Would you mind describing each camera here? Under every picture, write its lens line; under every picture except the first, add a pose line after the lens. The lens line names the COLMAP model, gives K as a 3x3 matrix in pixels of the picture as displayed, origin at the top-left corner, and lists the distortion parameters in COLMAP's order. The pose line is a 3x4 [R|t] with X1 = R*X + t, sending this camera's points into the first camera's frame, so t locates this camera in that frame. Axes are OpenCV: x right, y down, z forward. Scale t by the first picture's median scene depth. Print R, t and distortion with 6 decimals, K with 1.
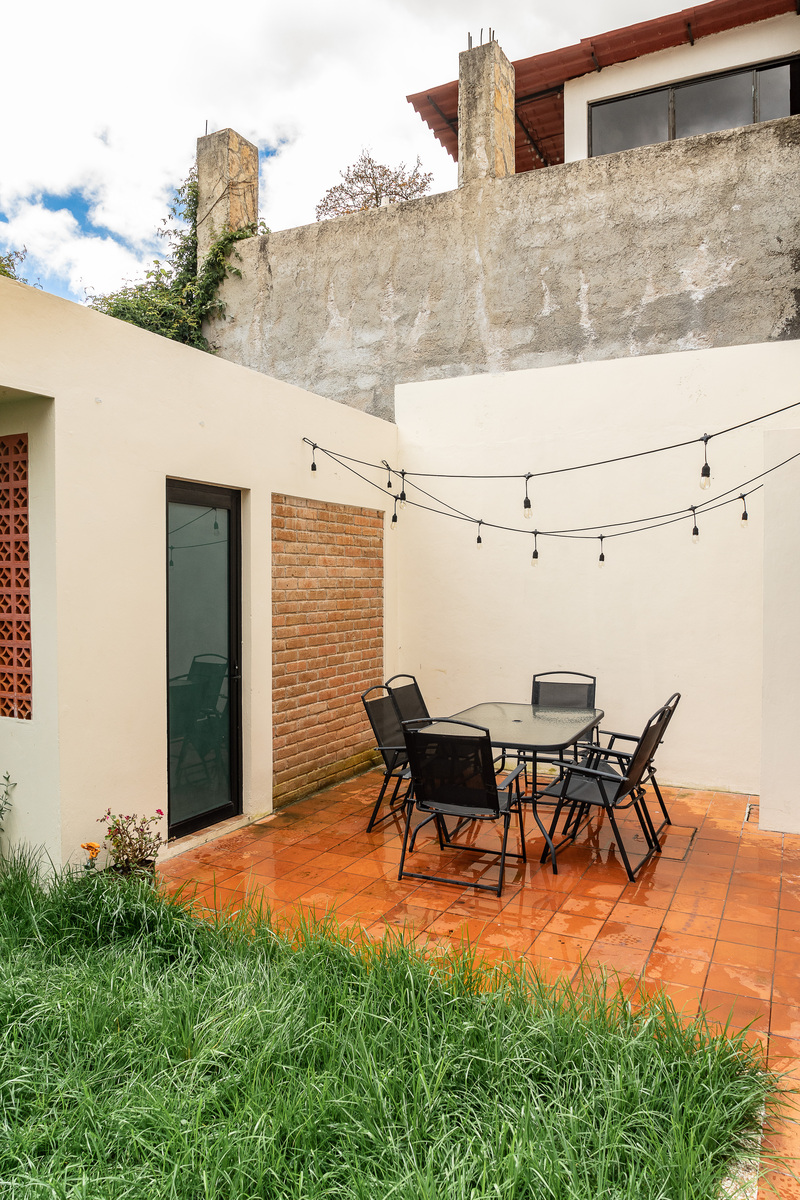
lens RADIAL K [[805.9, 0, 398.6], [0, 805.9, 602.6], [0, 0, 1]] dist [-0.050437, -0.004671]
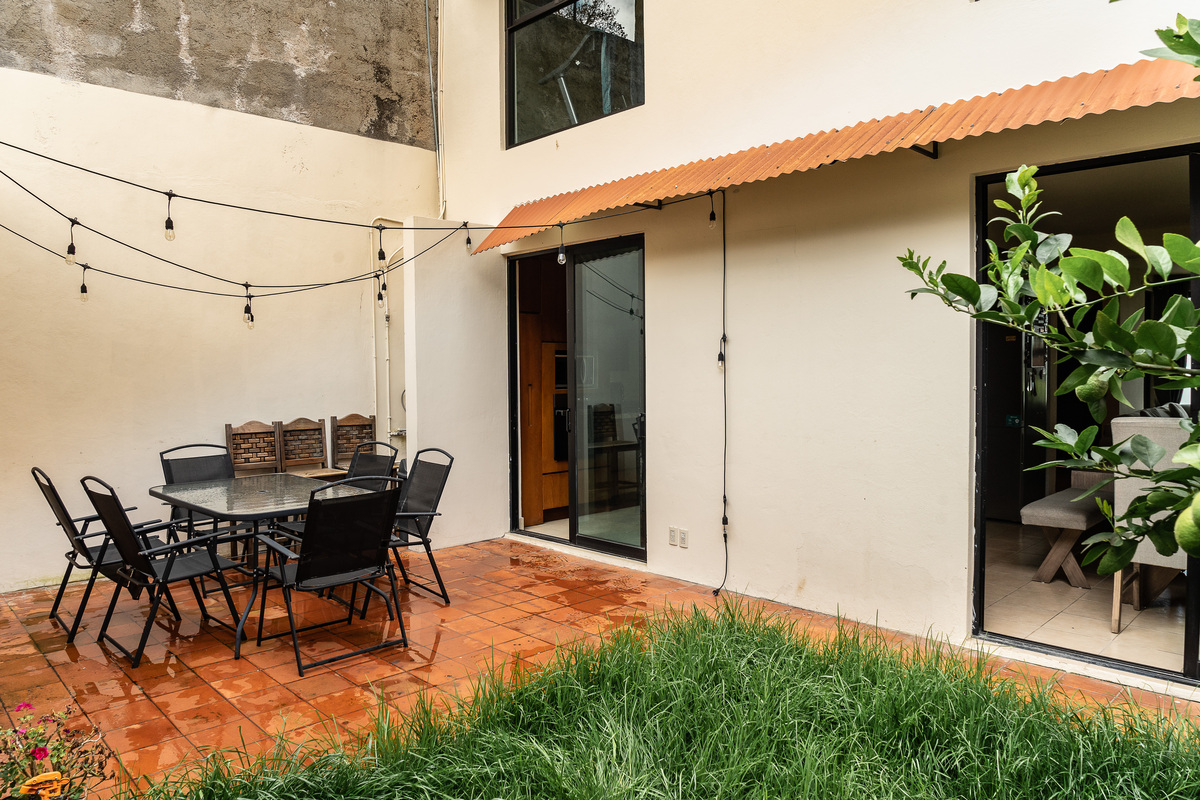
lens RADIAL K [[805.9, 0, 599.6], [0, 805.9, 395.4], [0, 0, 1]] dist [-0.050437, -0.004671]
pose [[0.333372, -0.036427, 0.942092, -0.470744], [0.034257, 0.999061, 0.026508, 0.023245], [-0.942173, 0.023436, 0.334307, 0.278958]]
